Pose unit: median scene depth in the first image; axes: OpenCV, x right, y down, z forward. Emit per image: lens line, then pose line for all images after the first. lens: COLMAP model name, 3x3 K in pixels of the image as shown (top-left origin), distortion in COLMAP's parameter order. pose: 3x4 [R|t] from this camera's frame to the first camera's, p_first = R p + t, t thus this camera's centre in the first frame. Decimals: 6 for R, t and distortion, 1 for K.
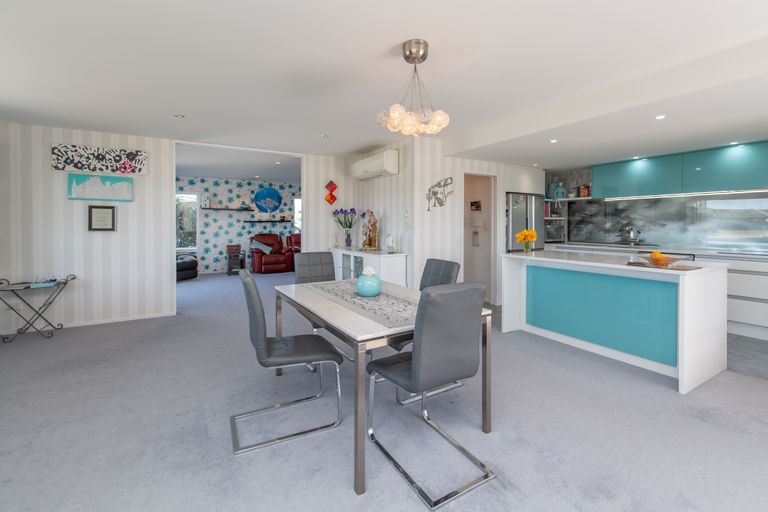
lens RADIAL K [[352.2, 0, 391.2], [0, 352.2, 228.1], [0, 0, 1]] dist [0.001141, 0.001319]
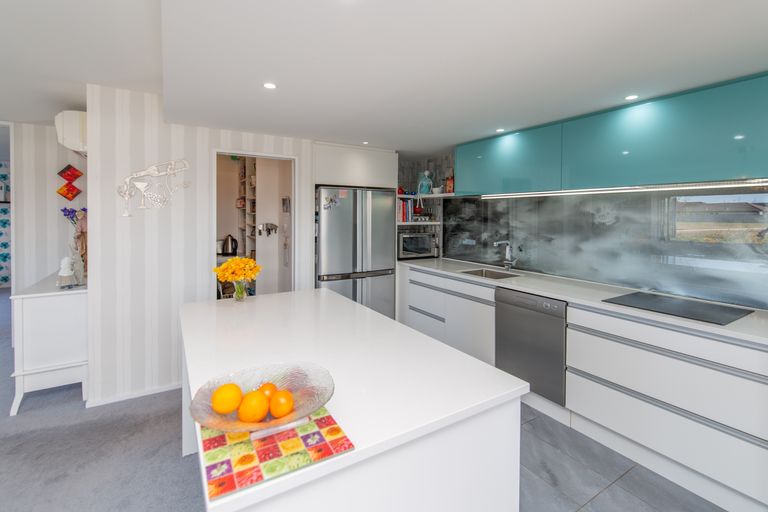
lens RADIAL K [[352.2, 0, 393.2], [0, 352.2, 216.8], [0, 0, 1]] dist [0.001141, 0.001319]
pose [[0.999934, 0.008242, 0.008056, 0.442946], [-0.008209, 0.999958, -0.004042, -0.040456], [-0.008089, 0.003976, 0.999959, 0.343489]]
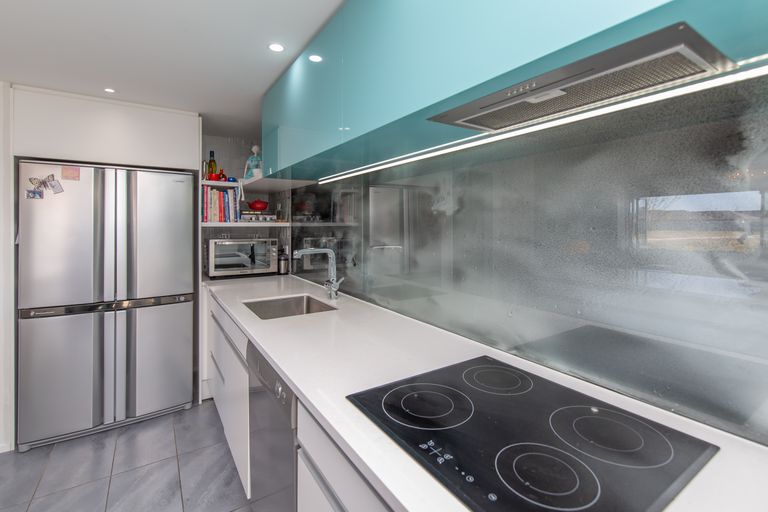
lens RADIAL K [[352.2, 0, 394.0], [0, 352.2, 222.4], [0, 0, 1]] dist [0.001141, 0.001319]
pose [[0.999844, 0.003157, 0.017353, 0.702332], [-0.002820, 0.999808, -0.019372, -0.023602], [-0.017411, 0.019320, 0.999662, 0.581757]]
